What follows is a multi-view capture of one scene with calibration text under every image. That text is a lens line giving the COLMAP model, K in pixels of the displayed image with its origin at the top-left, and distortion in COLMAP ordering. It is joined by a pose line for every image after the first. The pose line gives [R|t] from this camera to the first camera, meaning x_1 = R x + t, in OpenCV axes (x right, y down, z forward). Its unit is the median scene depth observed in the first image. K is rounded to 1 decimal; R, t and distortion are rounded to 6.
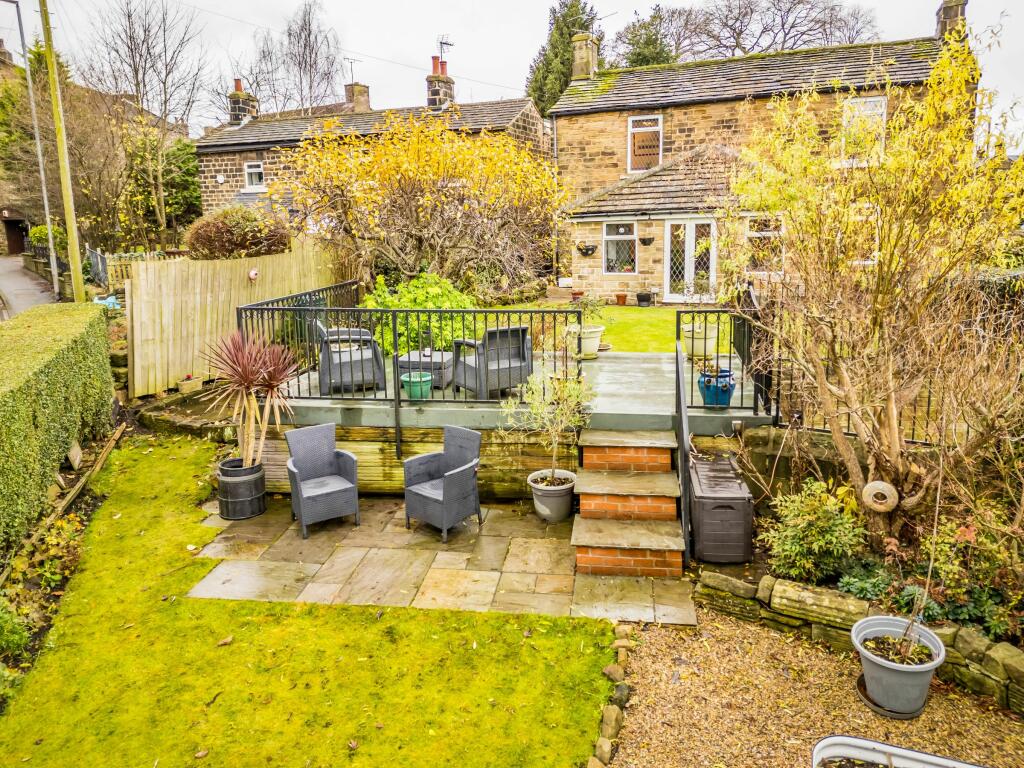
lens RADIAL K [[679.1, 0, 512.0], [0, 679.1, 384.0], [0, 0, 1]] dist [0.069037, -0.042288]
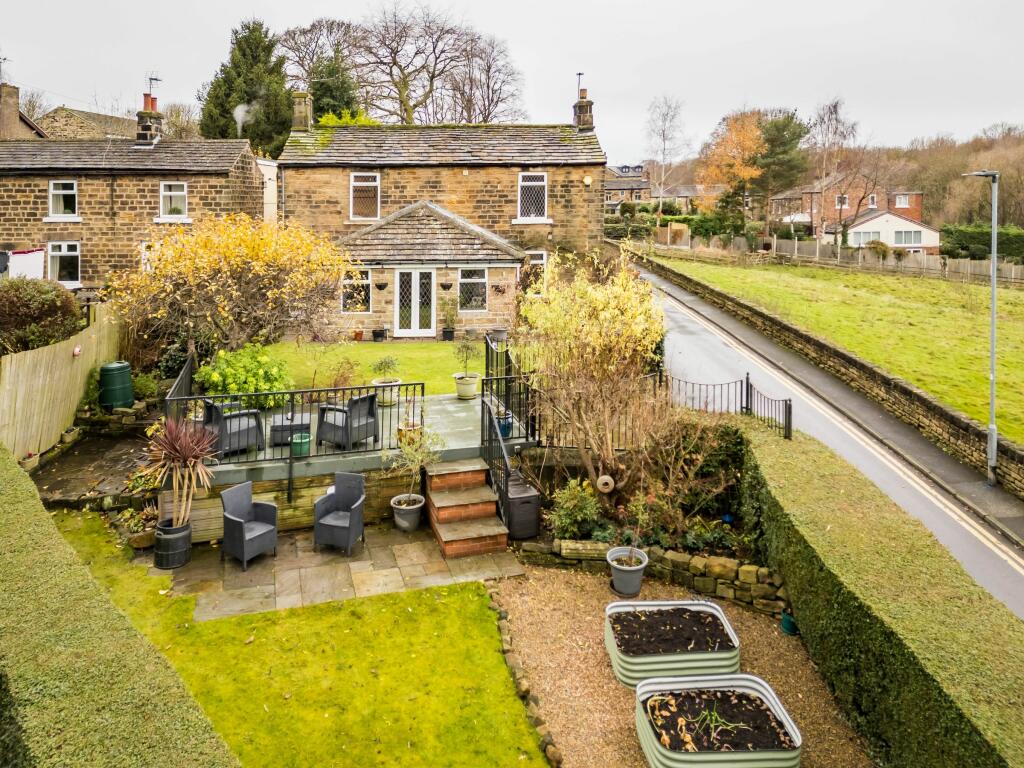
lens RADIAL K [[688.7, 0, 512.0], [0, 688.7, 384.0], [0, 0, 1]] dist [0.098169, -0.052594]
pose [[0.897185, -0.060717, 0.437462, -0.362315], [0.067225, 0.997738, 0.000608, -0.090828], [-0.436510, 0.028863, 0.899236, -0.406251]]
